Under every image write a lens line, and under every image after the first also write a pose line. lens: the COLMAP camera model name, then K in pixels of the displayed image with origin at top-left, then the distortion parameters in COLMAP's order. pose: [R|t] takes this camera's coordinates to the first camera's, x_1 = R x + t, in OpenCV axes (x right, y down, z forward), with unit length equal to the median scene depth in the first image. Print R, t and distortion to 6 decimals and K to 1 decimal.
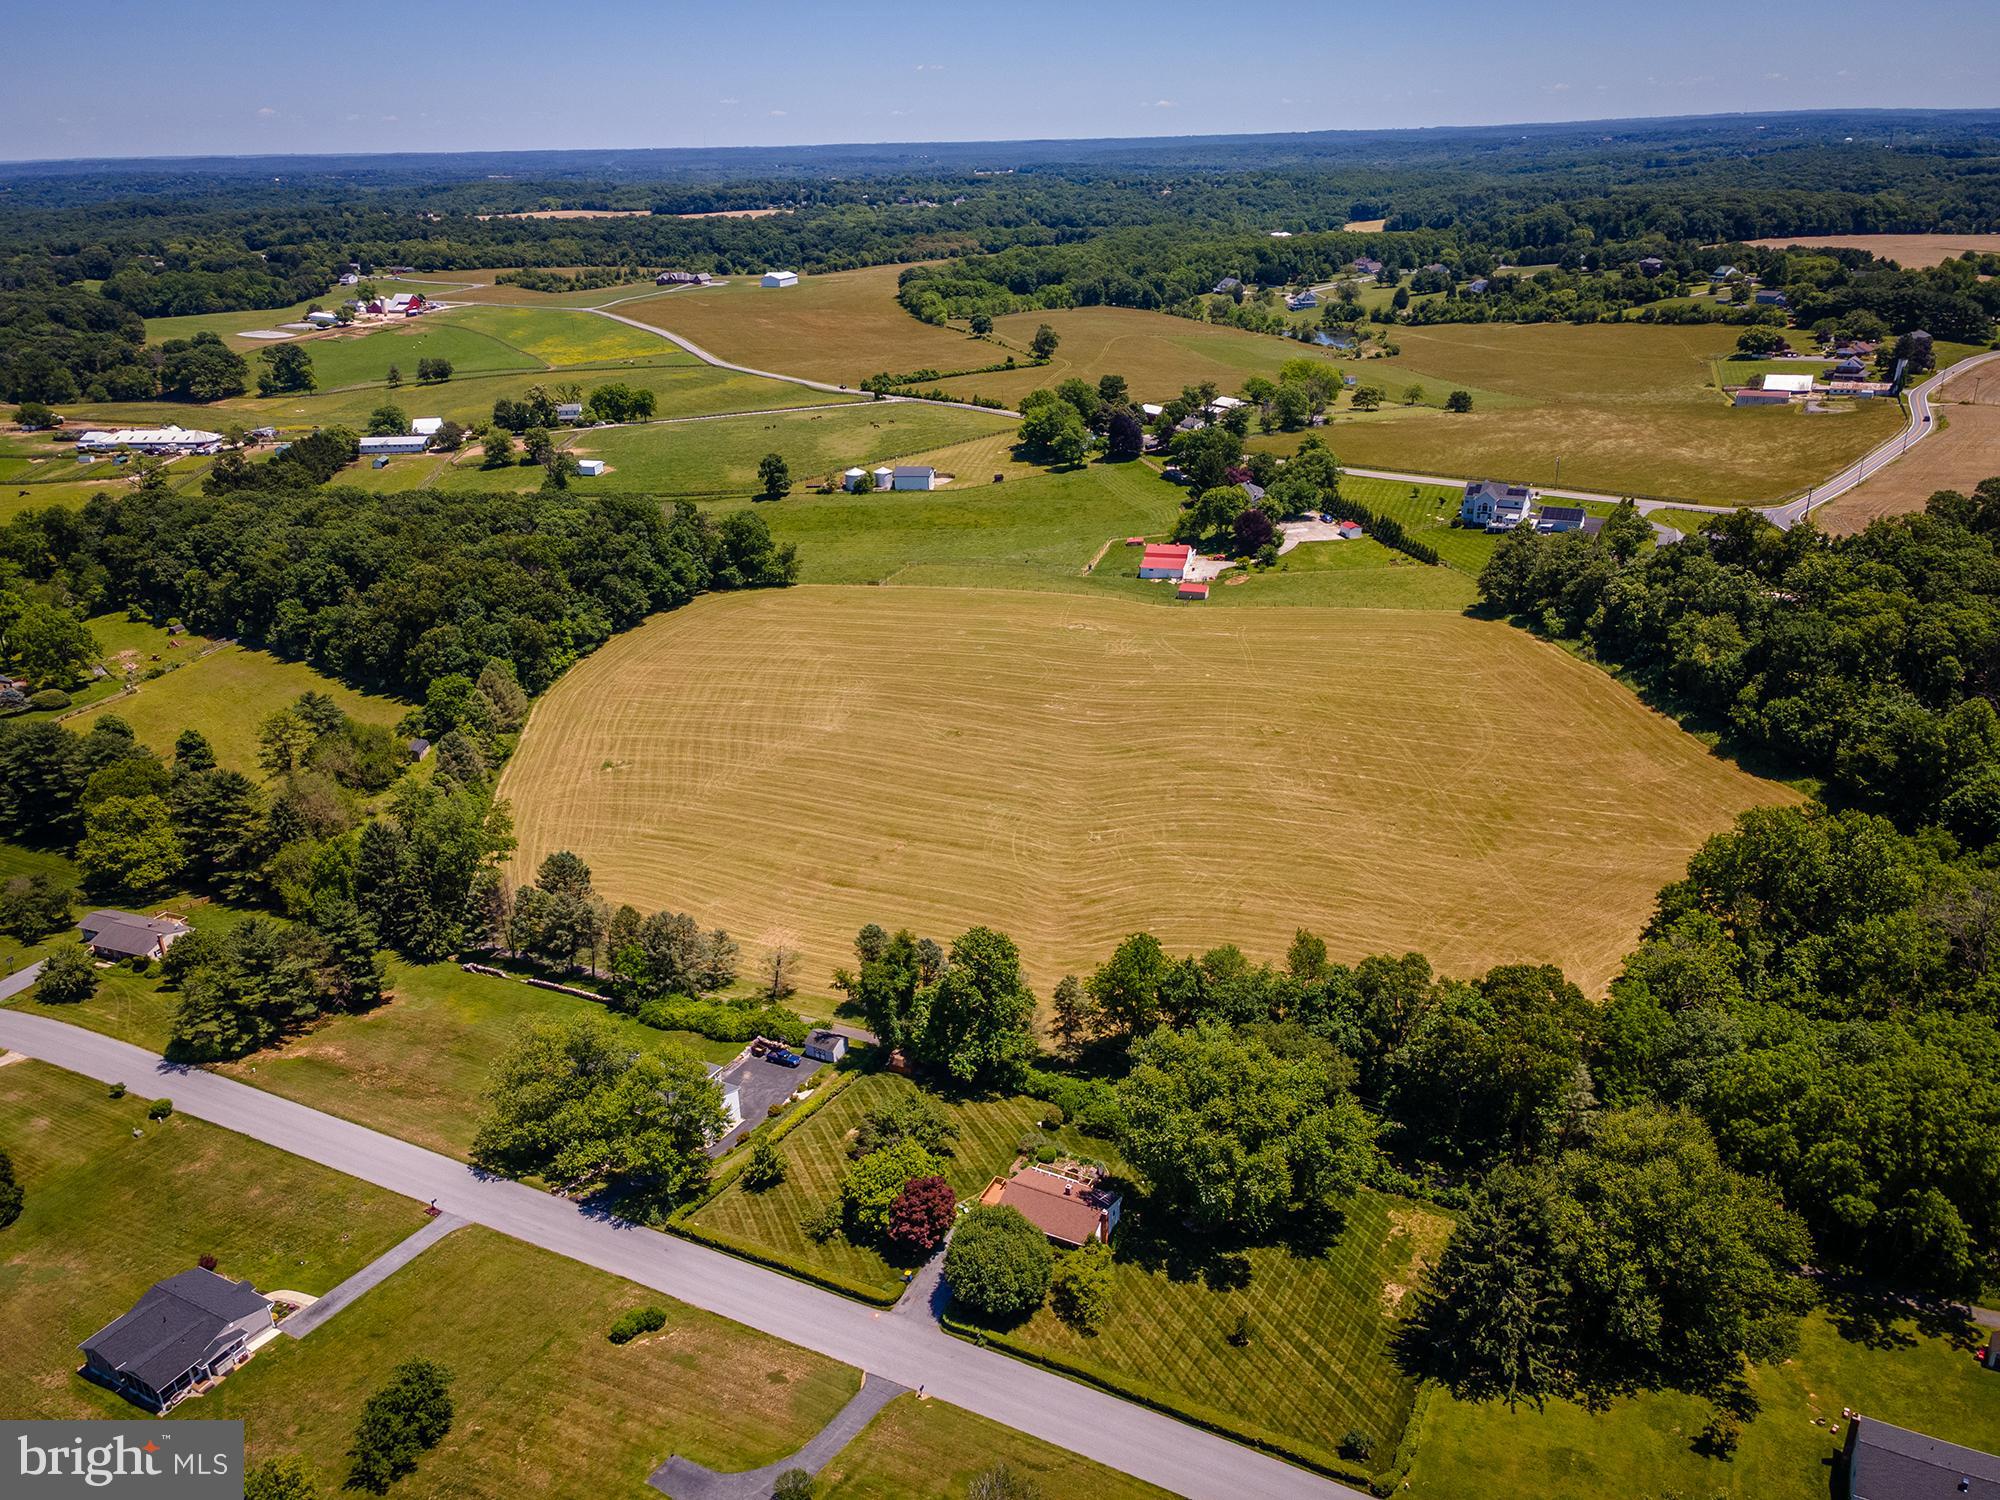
lens RADIAL K [[1456.5, 0, 1005.2], [0, 1456.5, 746.6], [0, 0, 1]] dist [0.028509, 0.028975]
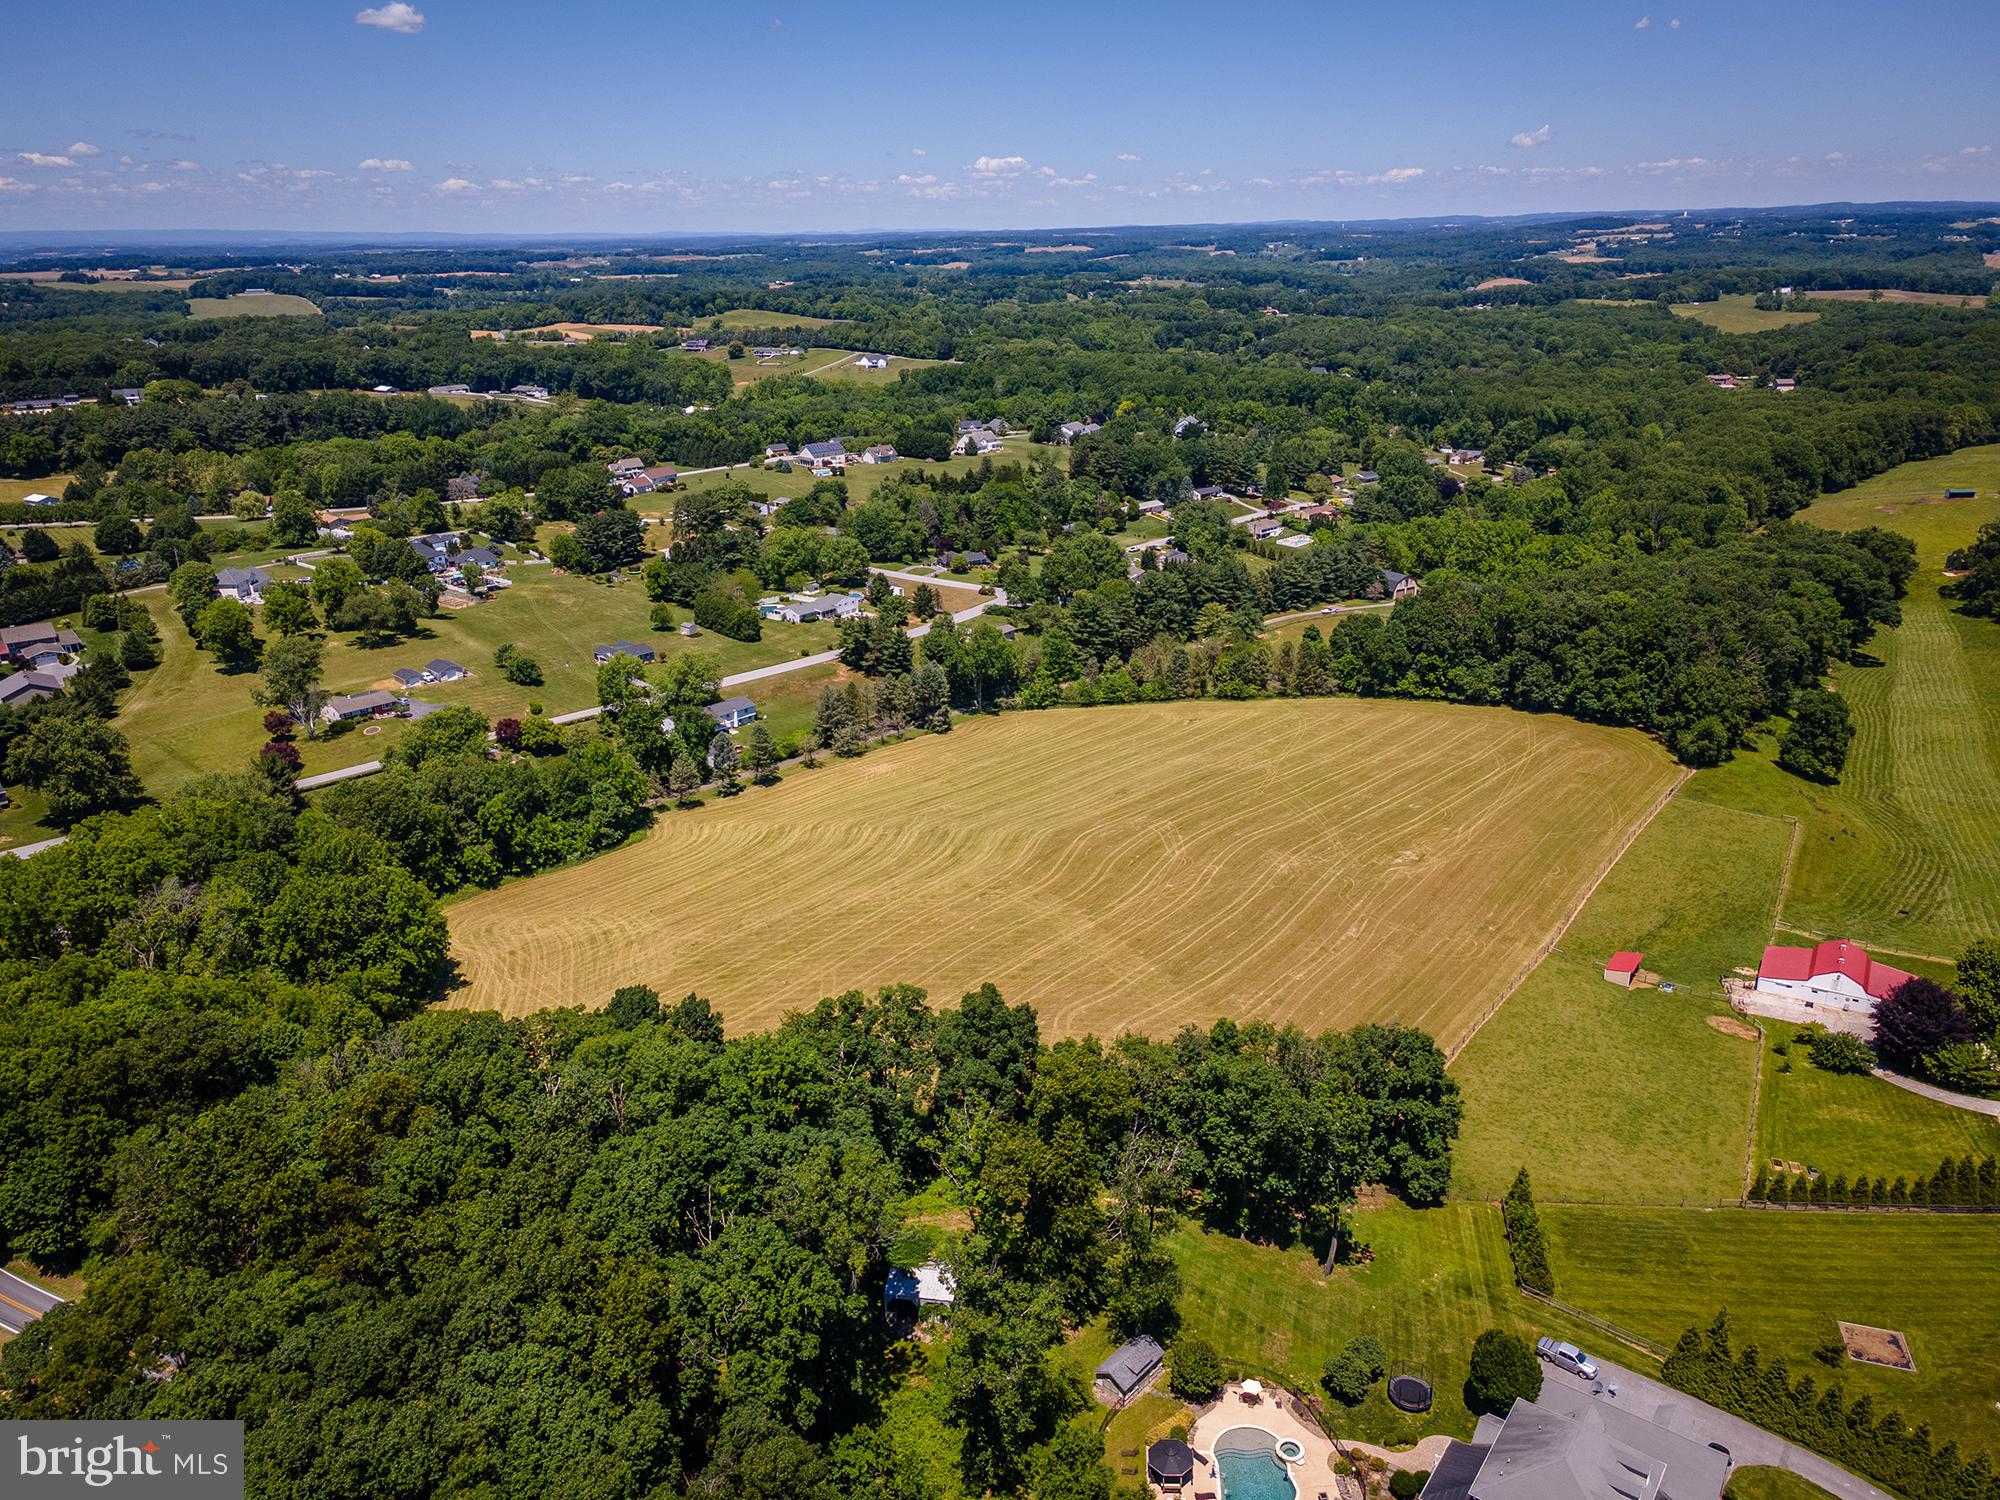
lens RADIAL K [[1456.5, 0, 1009.6], [0, 1456.5, 768.6], [0, 0, 1]] dist [0.028509, 0.028975]
pose [[-0.252667, 0.366080, -0.895625, 0.718598], [-0.355431, 0.825823, 0.437820, -0.354063], [0.899905, 0.428955, -0.078542, 0.783733]]
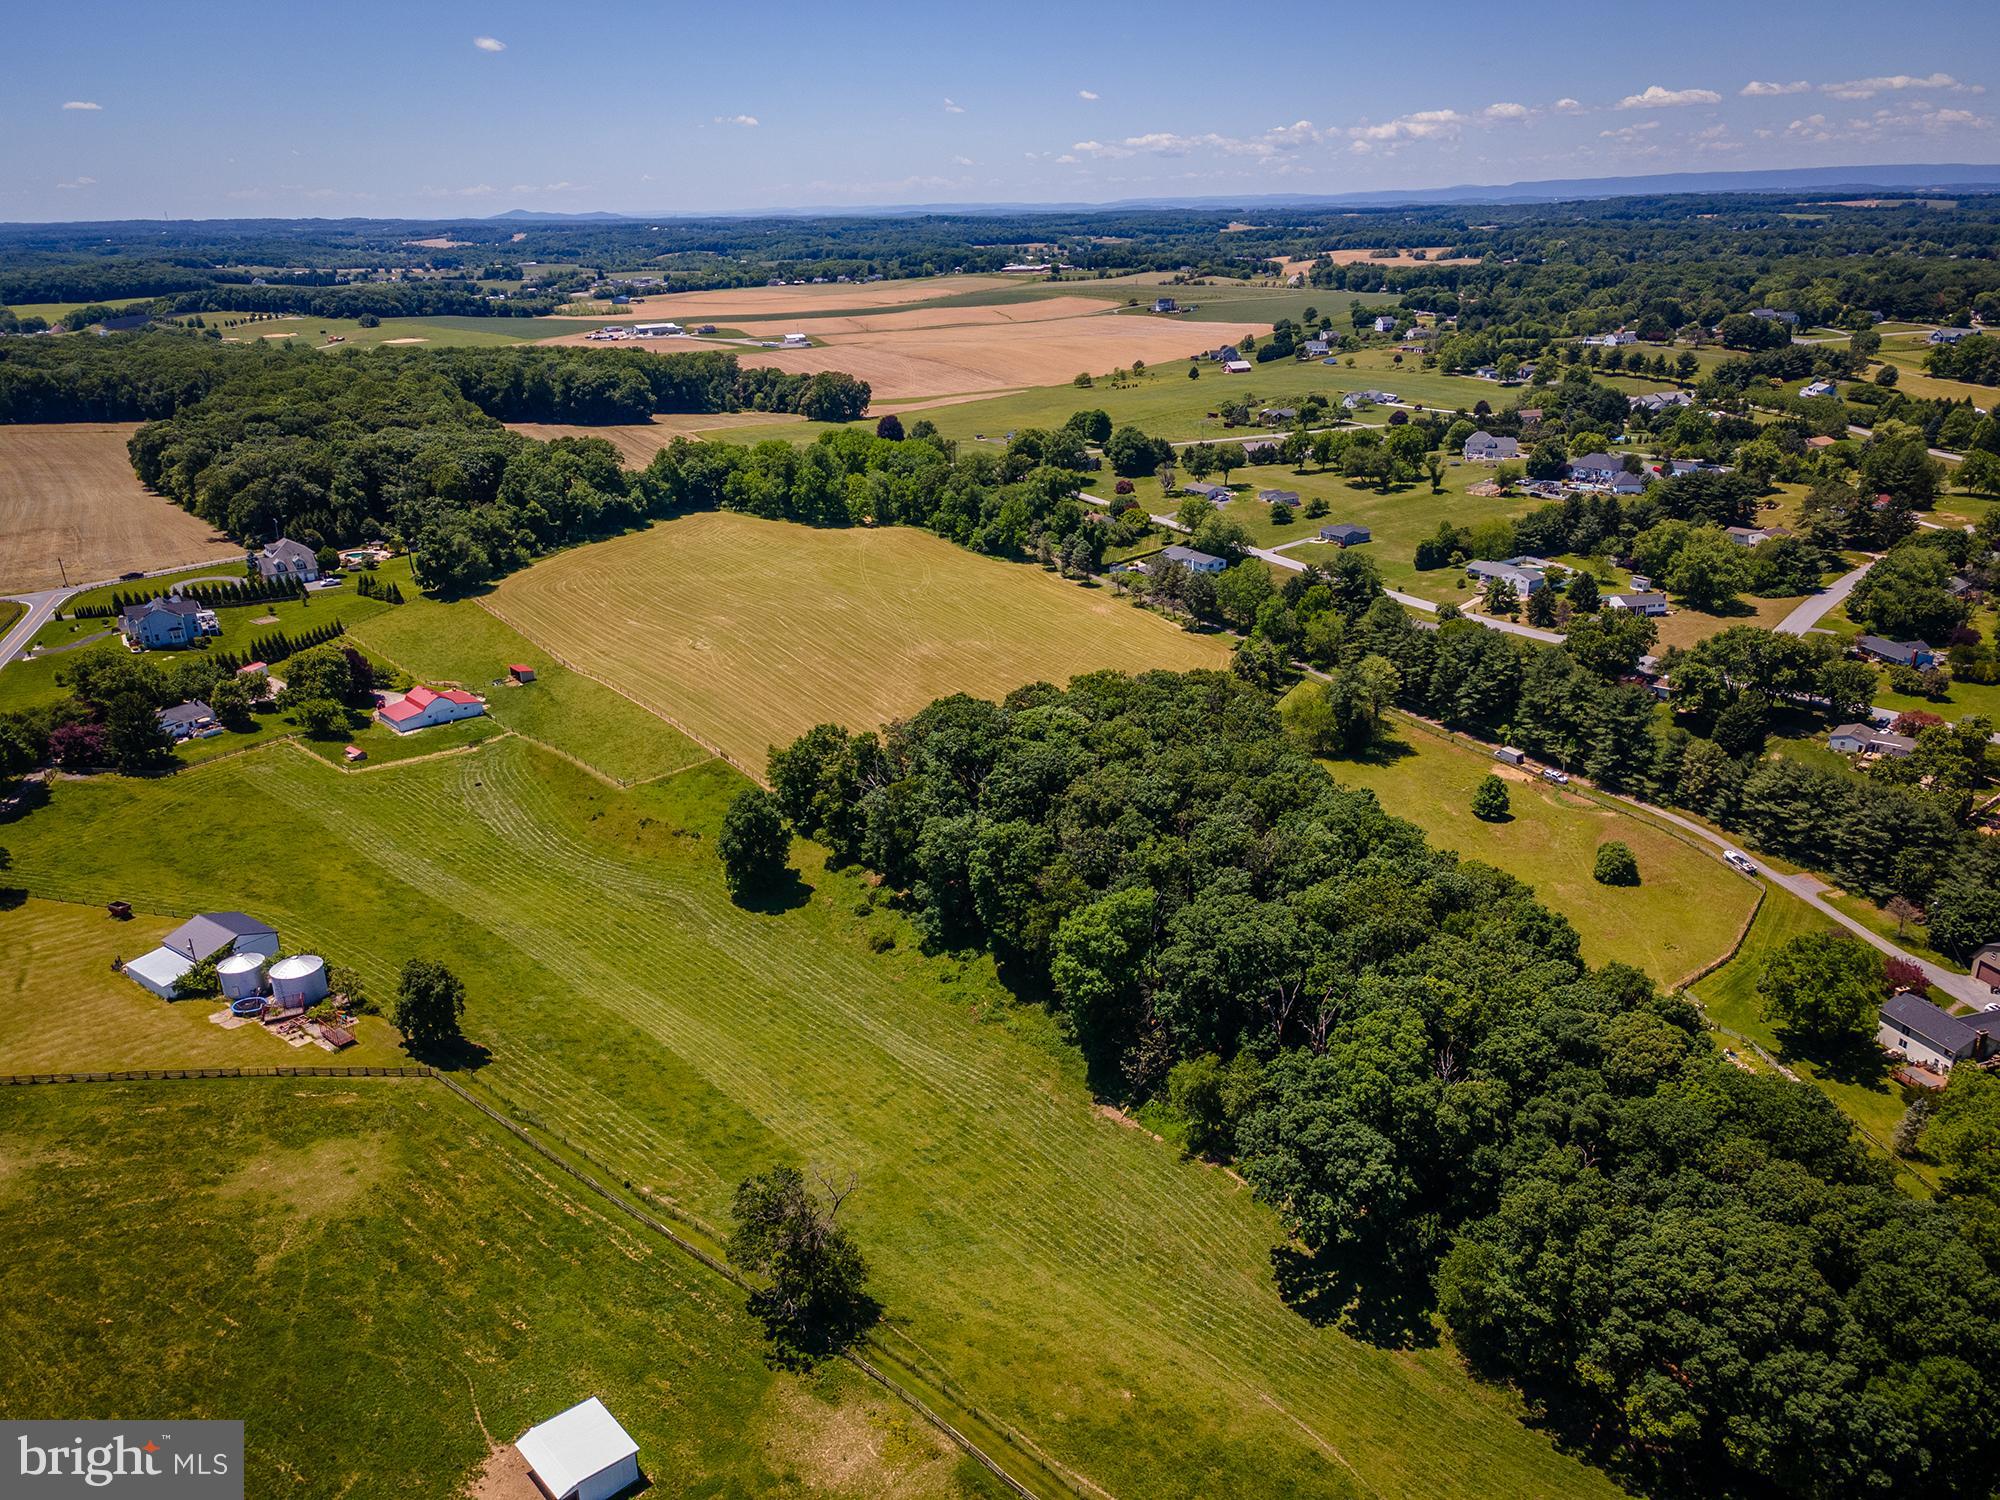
lens RADIAL K [[1456.5, 0, 1001.9], [0, 1456.5, 764.6], [0, 0, 1]] dist [0.028509, 0.028975]
pose [[-0.854364, -0.150155, 0.497510, -0.656613], [0.238236, 0.737654, 0.631751, -0.612148], [-0.461851, 0.658270, -0.594453, 1.488218]]
